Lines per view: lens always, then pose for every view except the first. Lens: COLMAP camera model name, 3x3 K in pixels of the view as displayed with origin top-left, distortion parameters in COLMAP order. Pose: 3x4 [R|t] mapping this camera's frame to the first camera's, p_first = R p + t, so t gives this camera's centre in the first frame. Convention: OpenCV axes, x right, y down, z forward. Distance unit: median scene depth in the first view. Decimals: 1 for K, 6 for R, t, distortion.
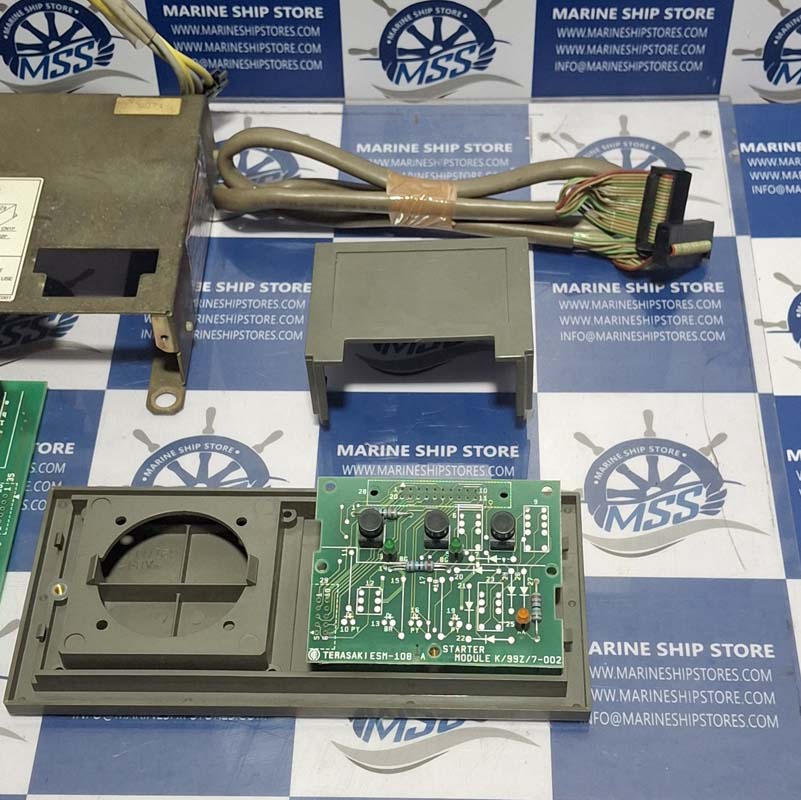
lens RADIAL K [[1625.5, 0, 400.5], [0, 1625.5, 400.0], [0, 0, 1]] dist [0.319627, -1.403376]
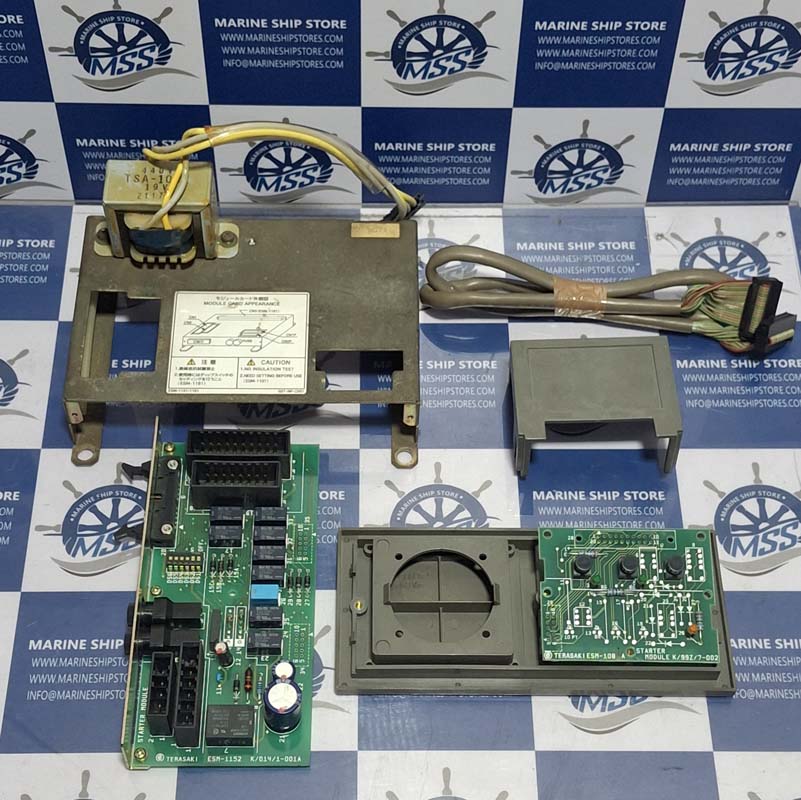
lens RADIAL K [[1625.5, 0, 400.5], [0, 1625.5, 400.0], [0, 0, 1]] dist [0.319627, -1.403376]
pose [[0.998778, -0.009742, 0.048445, -0.218596], [0.005333, 0.995898, 0.090330, -0.176545], [-0.049126, -0.089961, 0.994733, -0.370867]]
